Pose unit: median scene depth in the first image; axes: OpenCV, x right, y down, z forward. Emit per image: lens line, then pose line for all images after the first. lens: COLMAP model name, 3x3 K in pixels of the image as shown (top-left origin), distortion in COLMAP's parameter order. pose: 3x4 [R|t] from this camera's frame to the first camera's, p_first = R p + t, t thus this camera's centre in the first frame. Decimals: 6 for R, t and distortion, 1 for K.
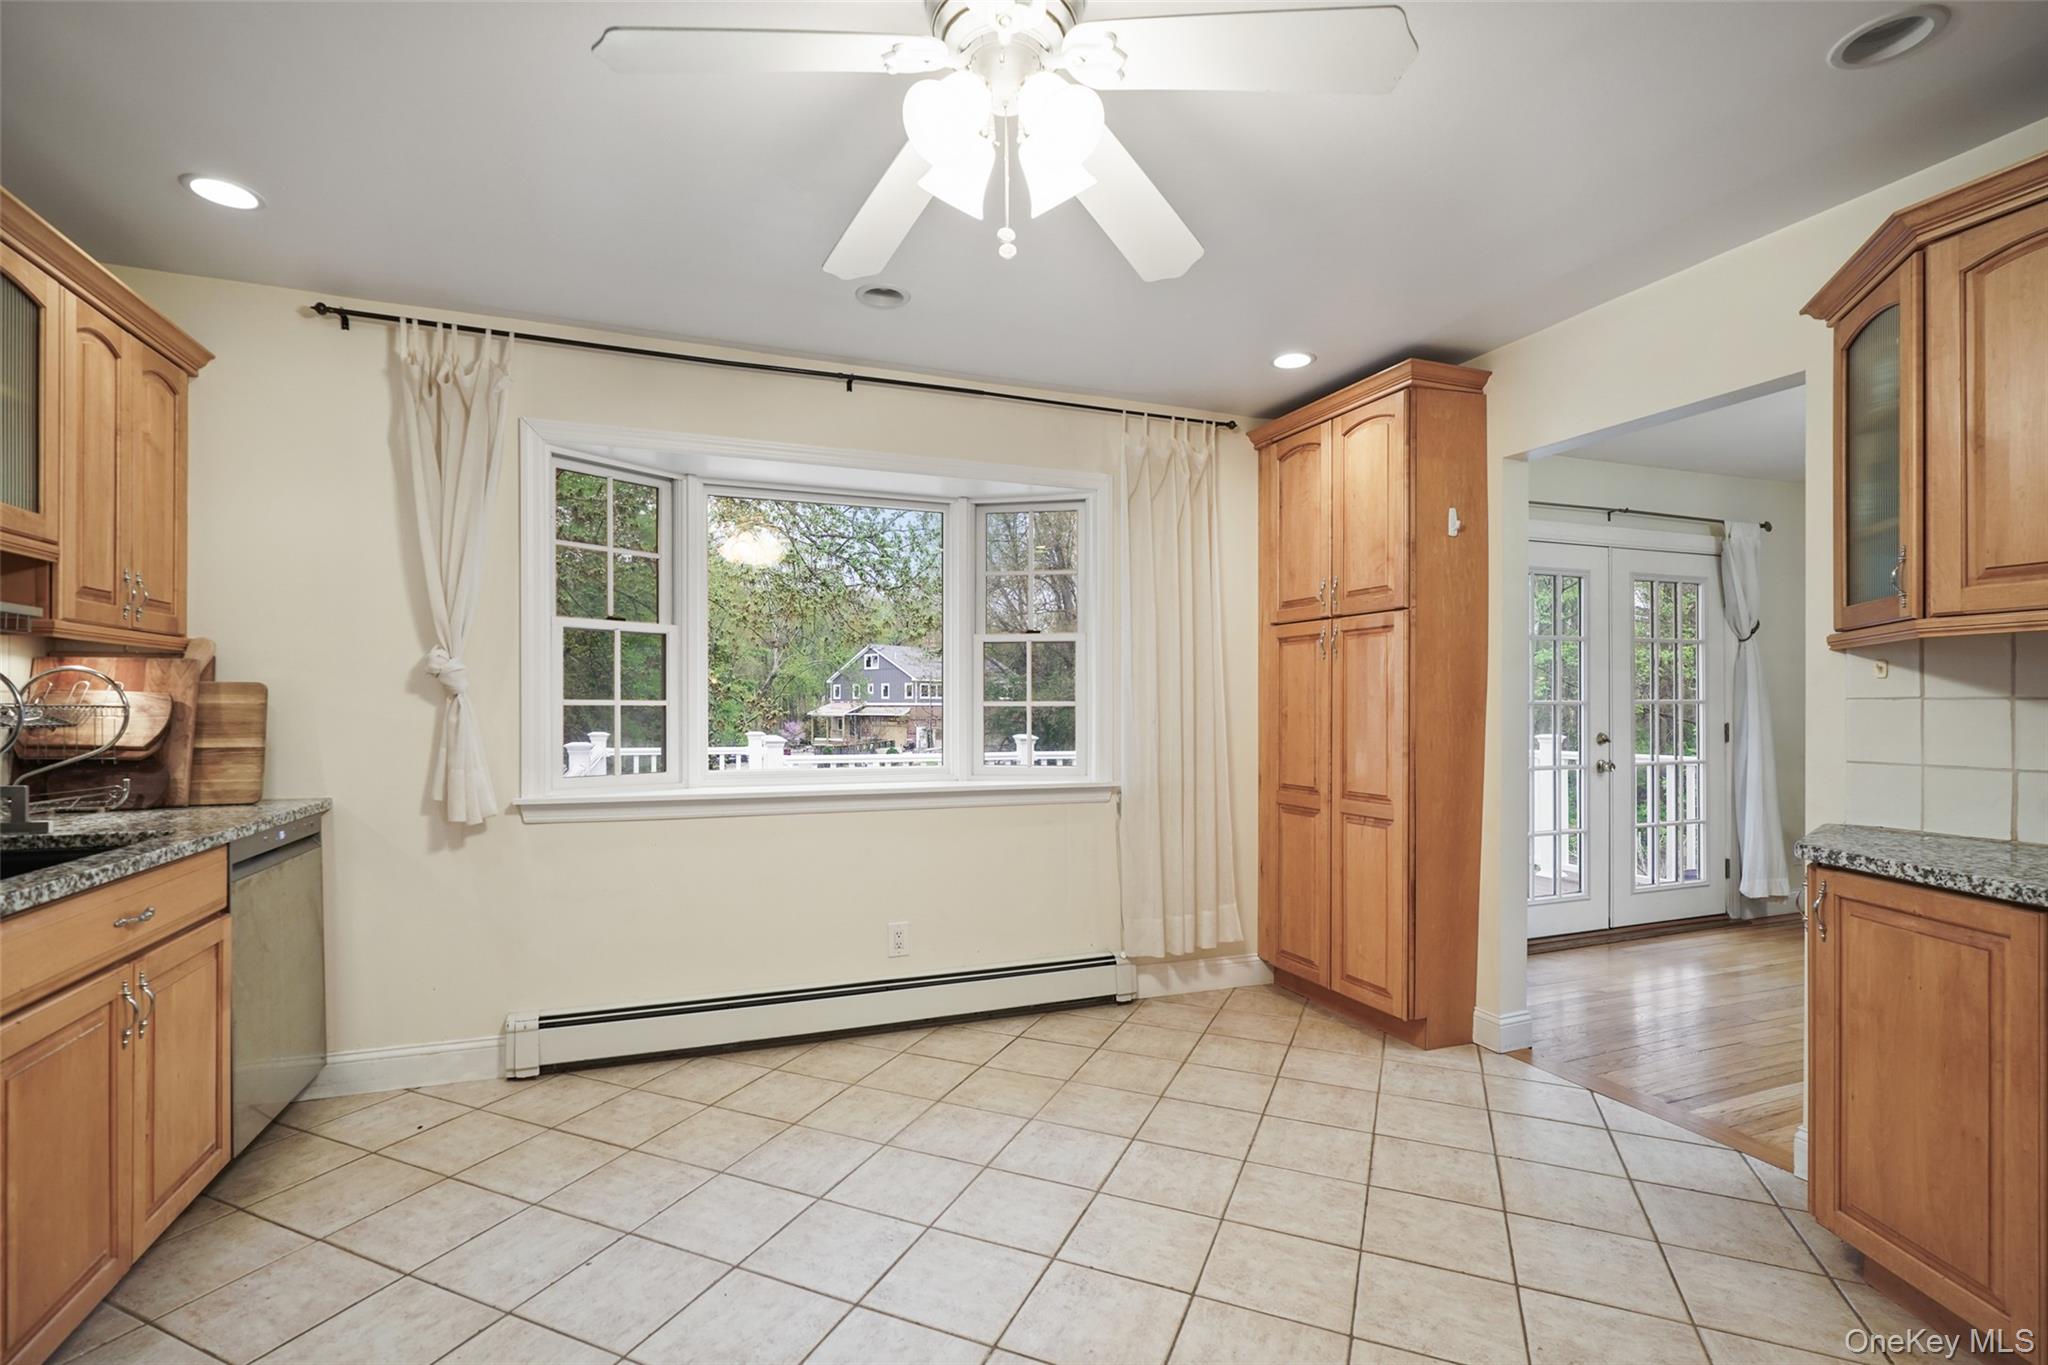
lens RADIAL K [[946.9, 0, 983.5], [0, 946.9, 696.4], [0, 0, 1]] dist [-0.018030, 0.008905]
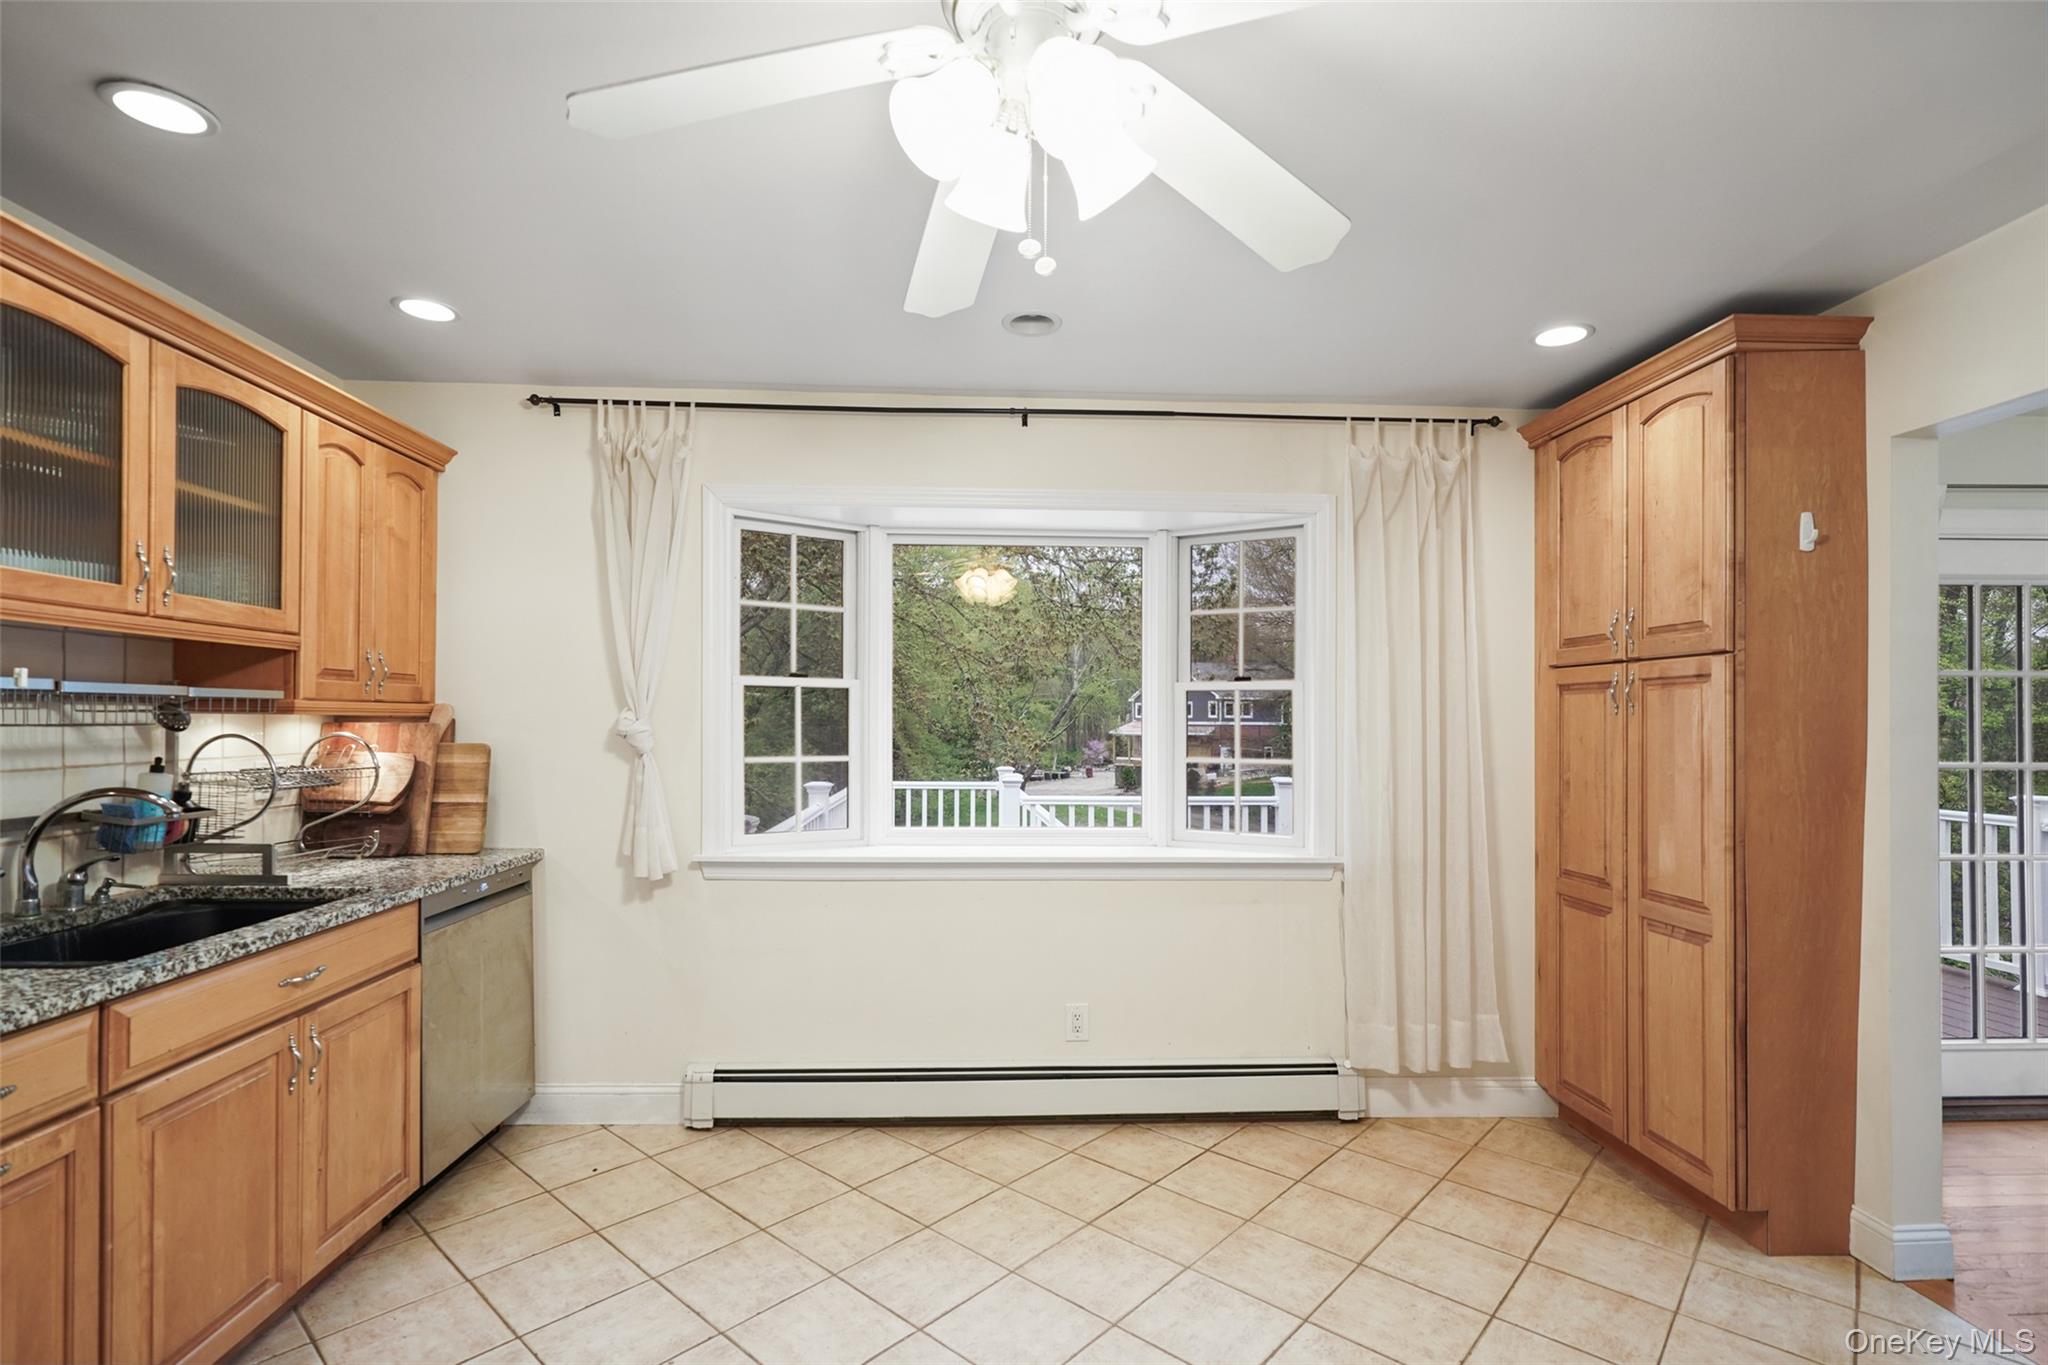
lens RADIAL K [[954.2, 0, 985.3], [0, 954.2, 708.1], [0, 0, 1]] dist [-0.008294, 0.000809]
pose [[0.948402, -0.000951, -0.317069, 0.131014], [-0.000493, 0.999990, -0.004475, -0.046167], [0.317070, 0.004401, 0.948392, 0.109920]]
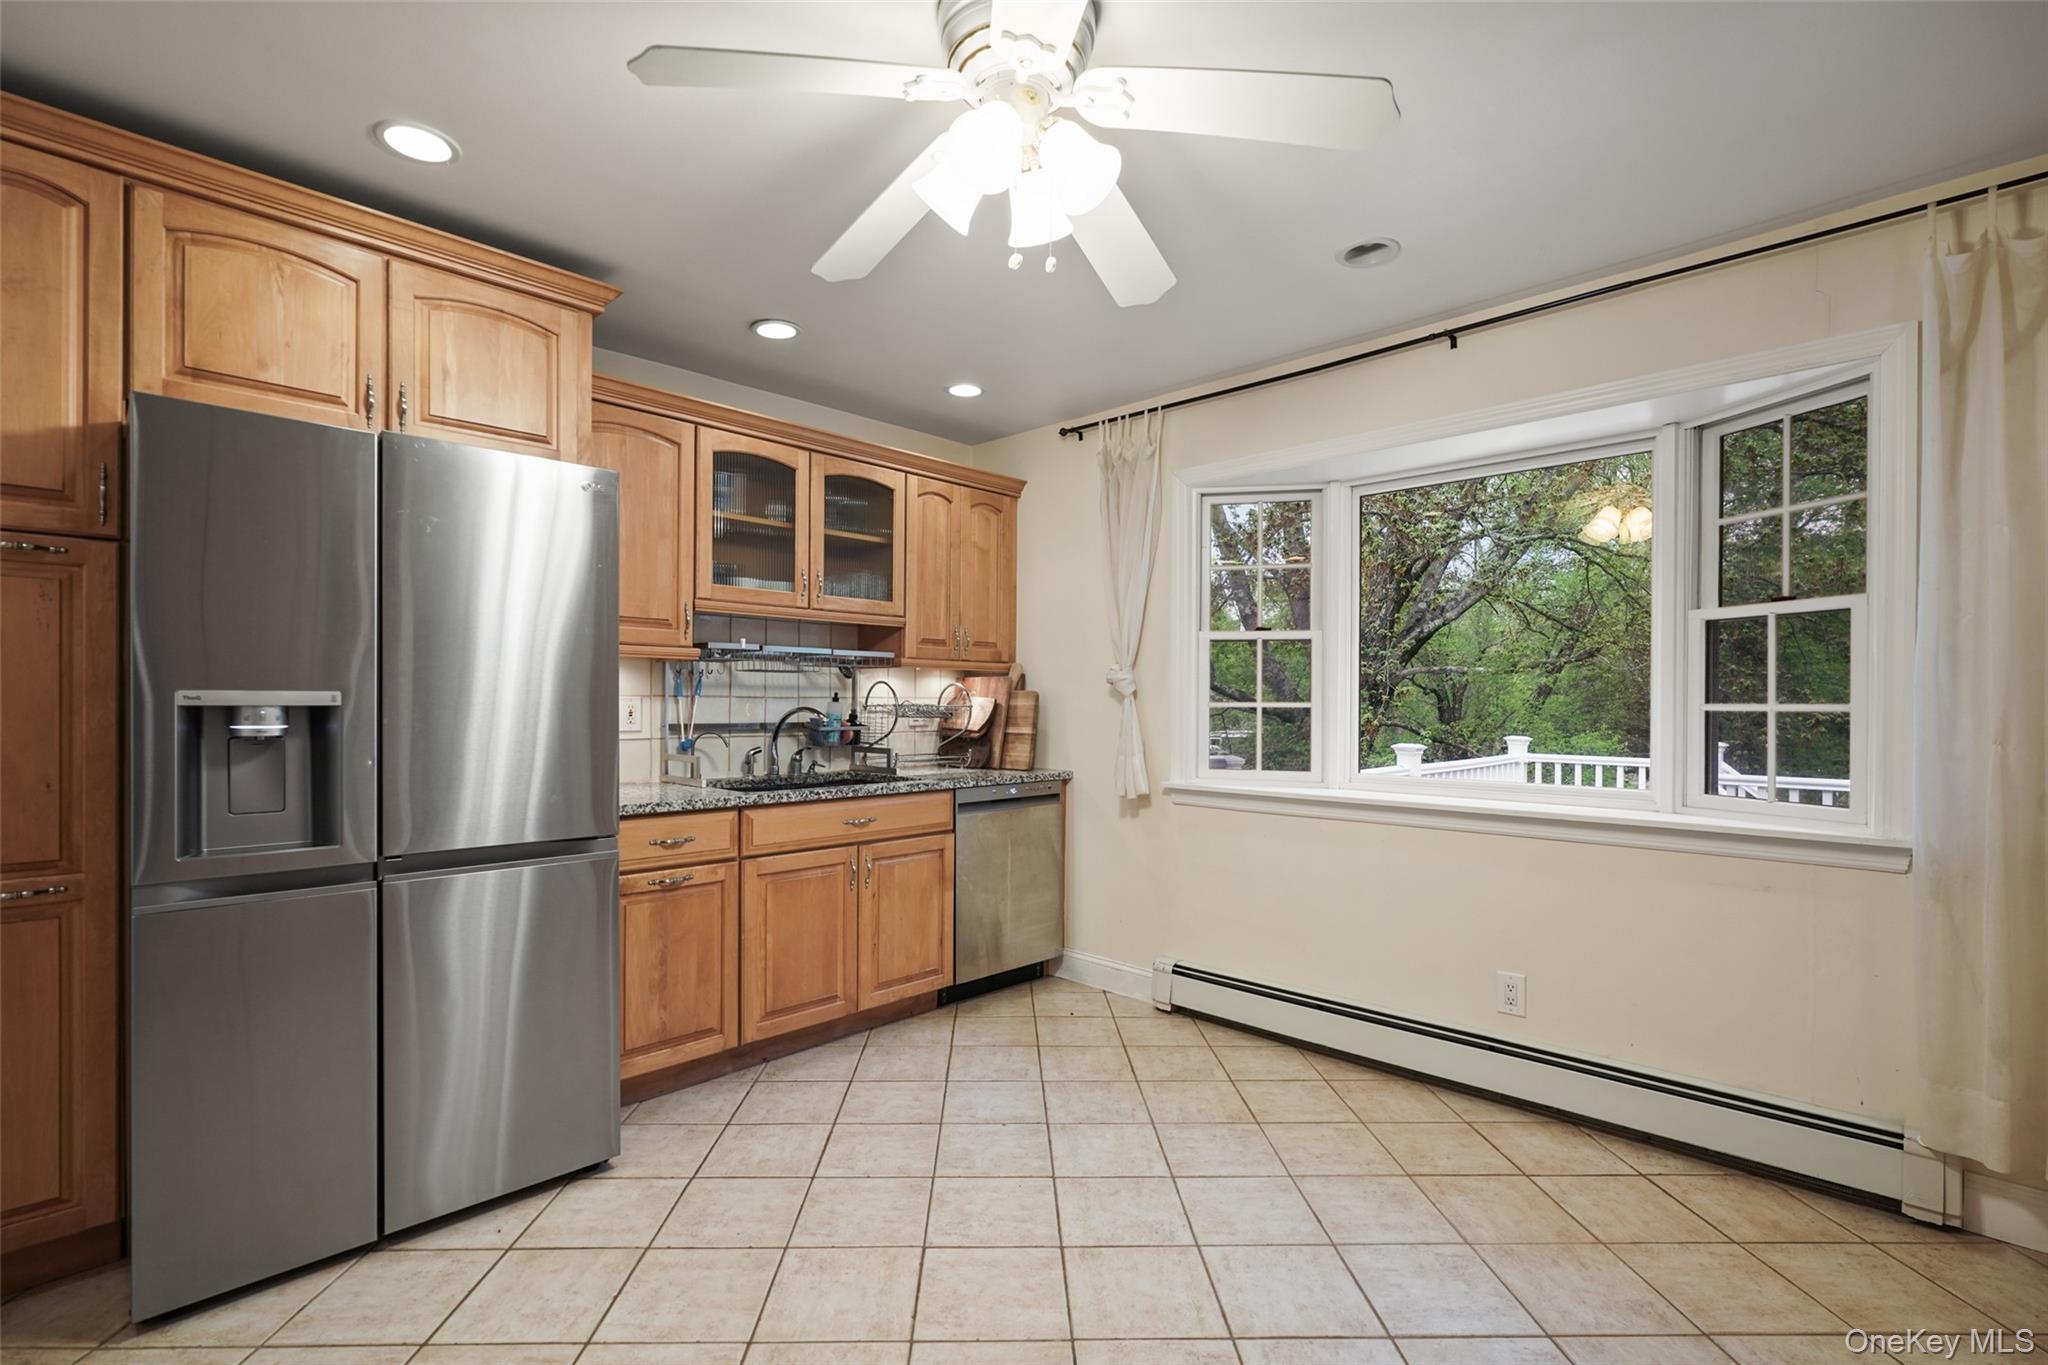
lens RADIAL K [[929.1, 0, 1003.0], [0, 929.1, 692.8], [0, 0, 1]] dist [-0.003659, 0.001016]
pose [[0.418747, -0.010104, -0.908047, 0.510301], [0.003436, 0.999949, -0.009542, 0.002285], [0.908096, 0.000876, 0.418761, 0.292414]]
